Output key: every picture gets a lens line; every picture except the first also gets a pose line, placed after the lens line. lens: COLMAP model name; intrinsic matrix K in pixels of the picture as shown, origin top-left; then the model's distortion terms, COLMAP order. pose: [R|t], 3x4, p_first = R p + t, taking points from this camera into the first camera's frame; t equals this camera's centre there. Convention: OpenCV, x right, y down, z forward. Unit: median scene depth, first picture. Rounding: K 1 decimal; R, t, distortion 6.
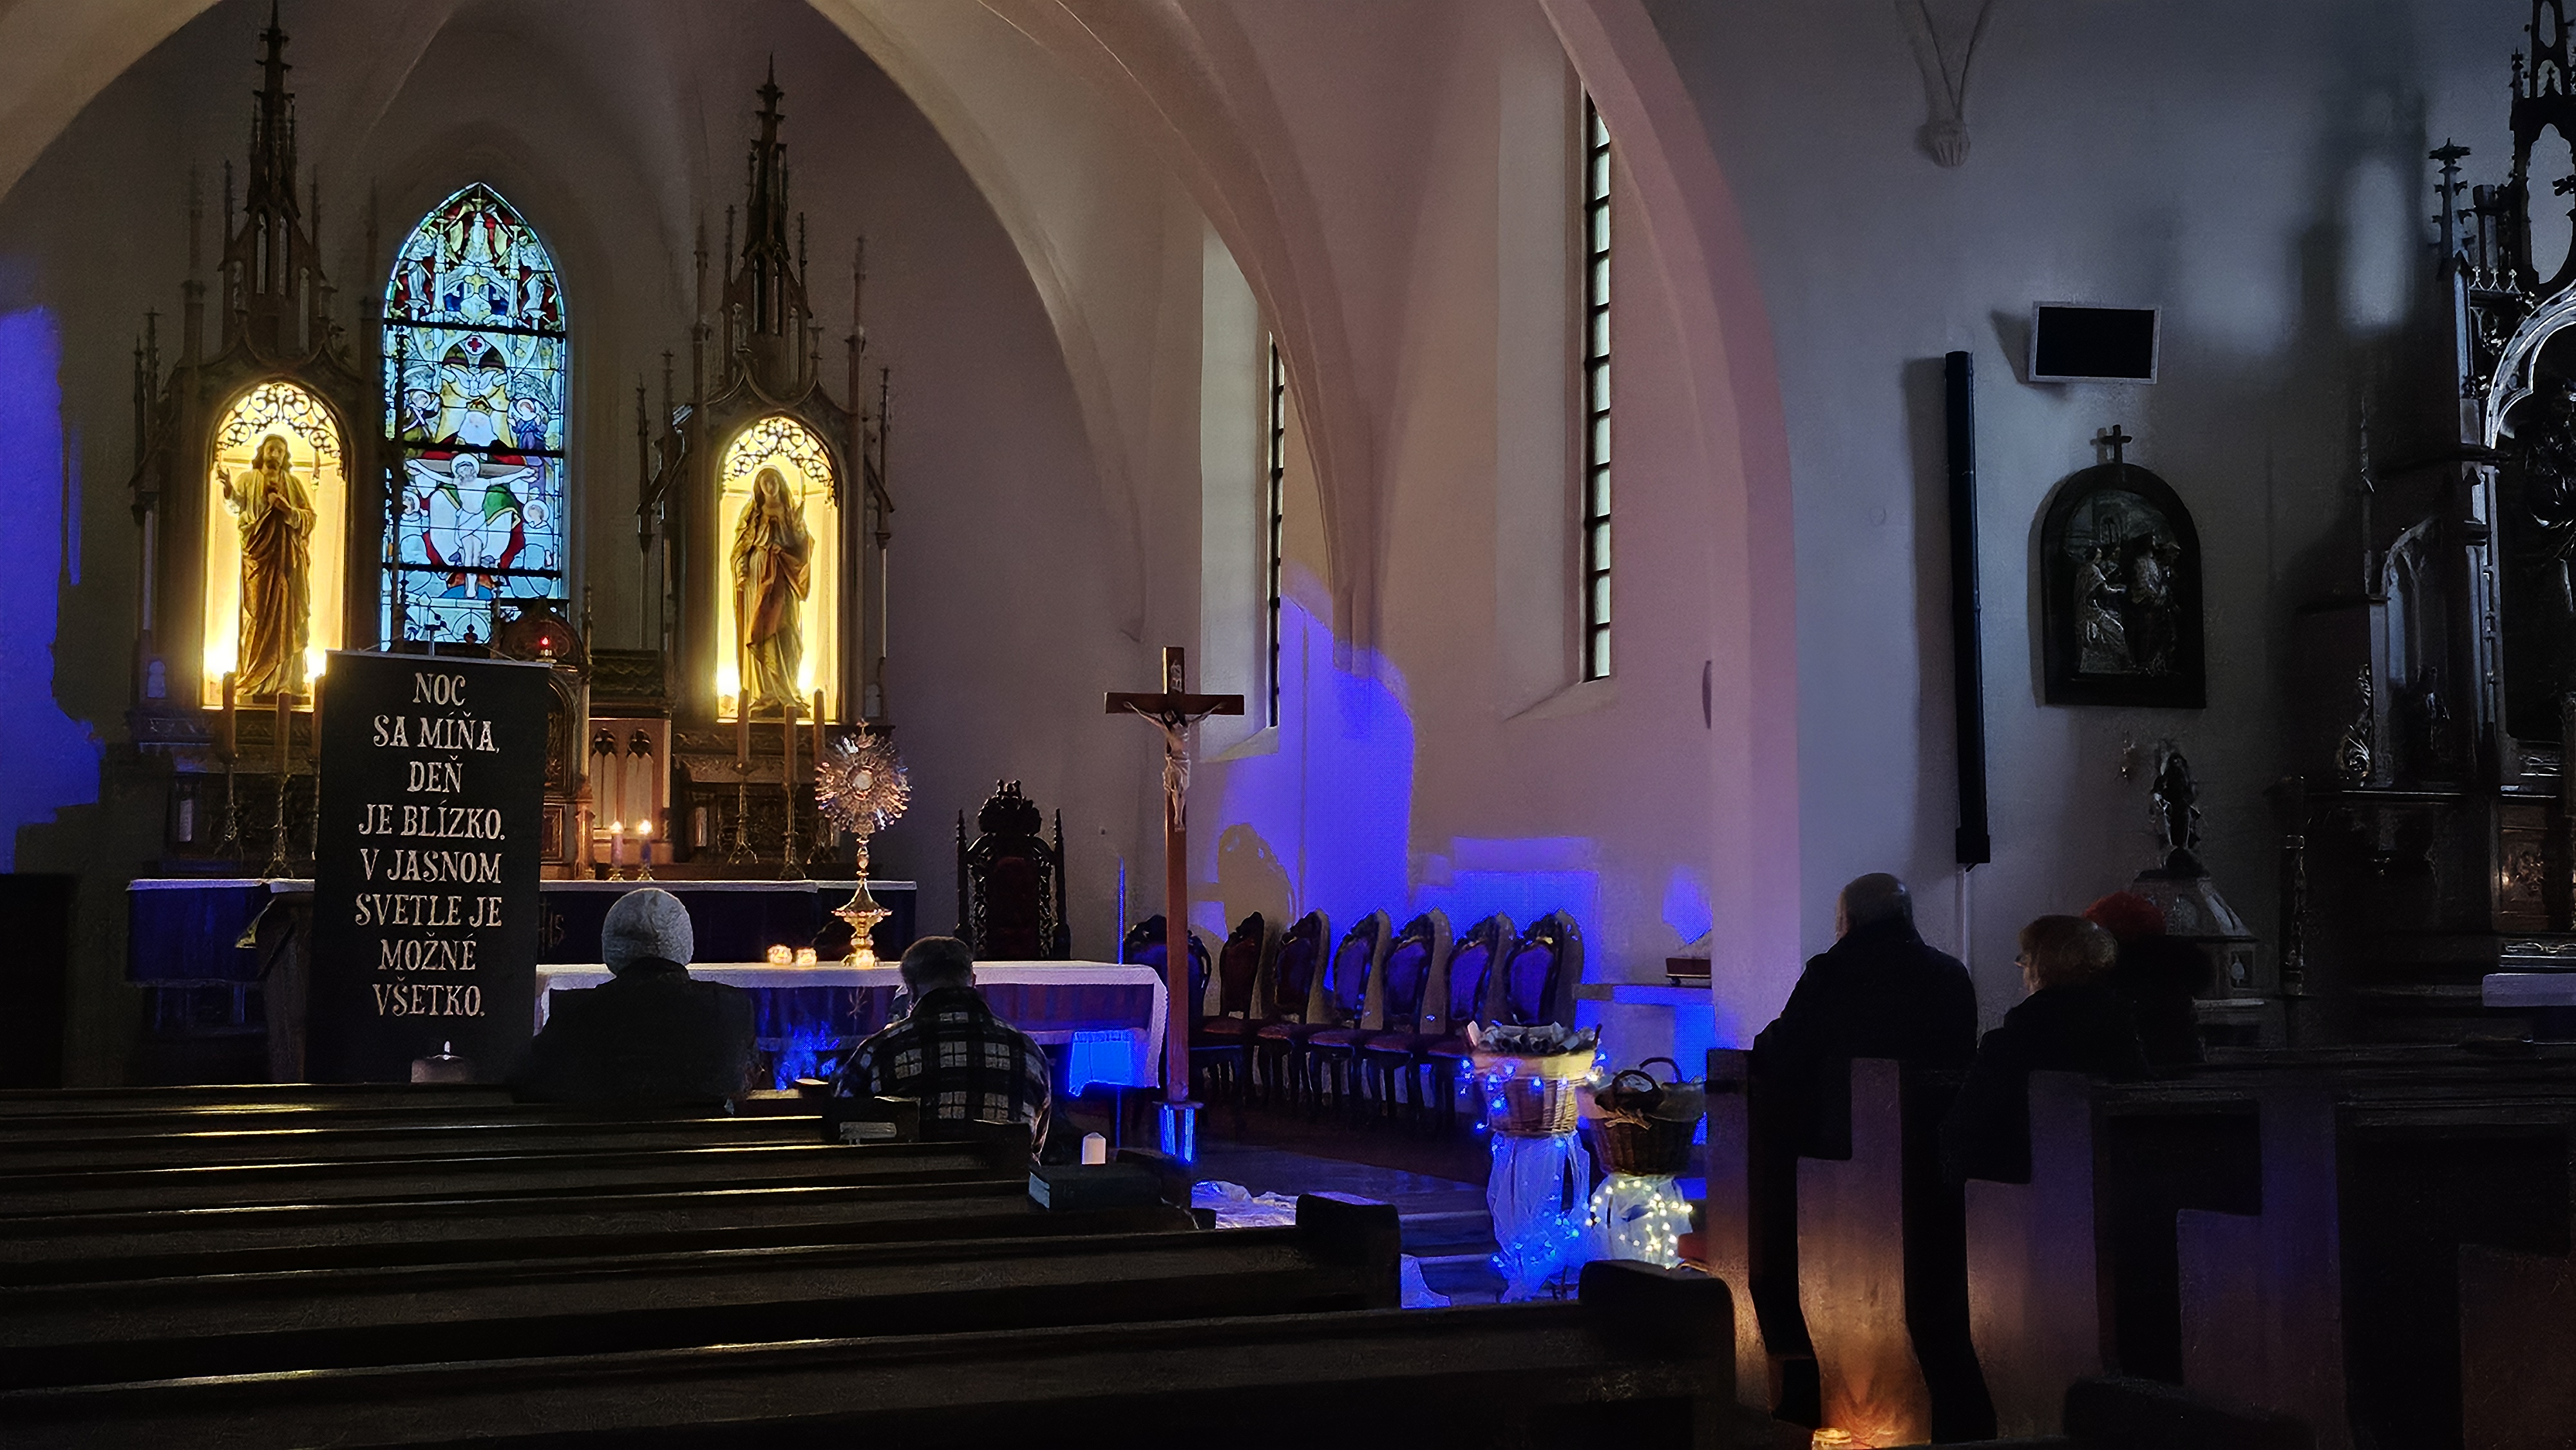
lens RADIAL K [[3063.2, 0, 1338.1], [0, 3063.2, 718.7], [0, 0, 1]] dist [0.042464, -0.036912]
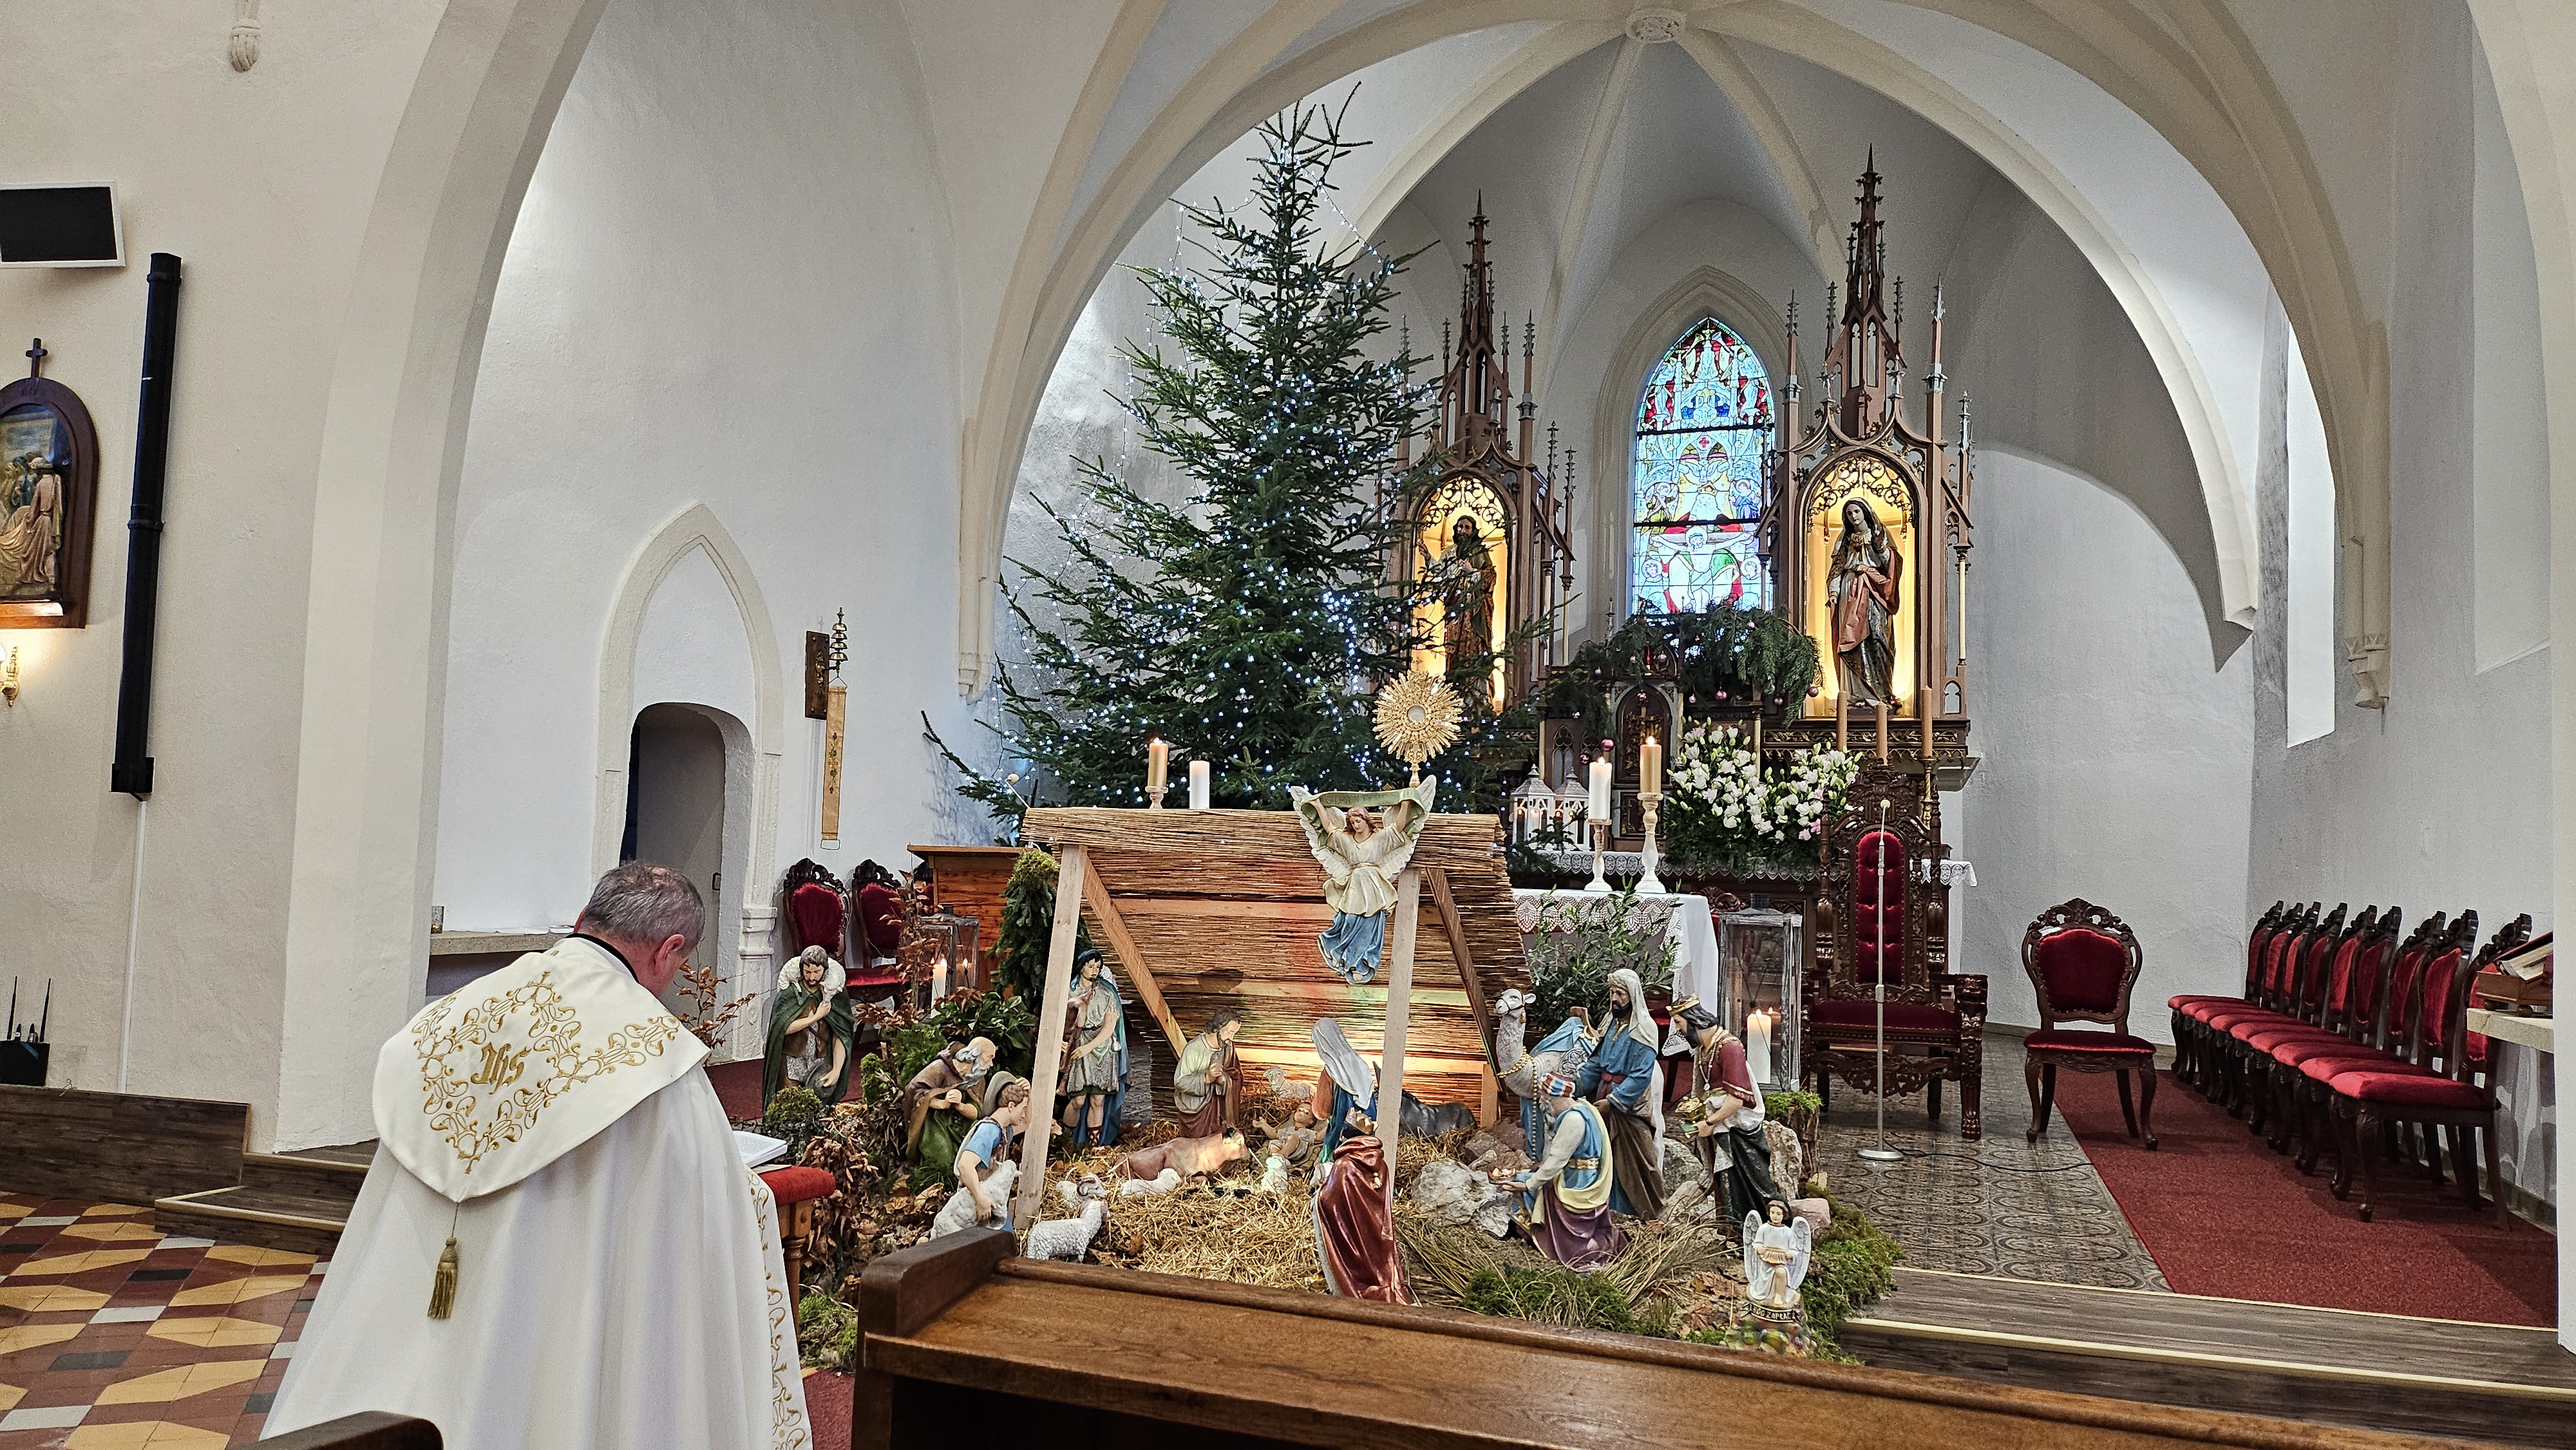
lens RADIAL K [[1819.5, 0, 1265.1], [0, 1819.5, 735.2], [0, 0, 1]] dist [0.029996, -0.007115]
pose [[0.707828, -0.030462, -0.705727, 0.143896], [0.013875, 0.999477, -0.029225, 0.024070], [0.706248, 0.010894, 0.707881, 0.378074]]
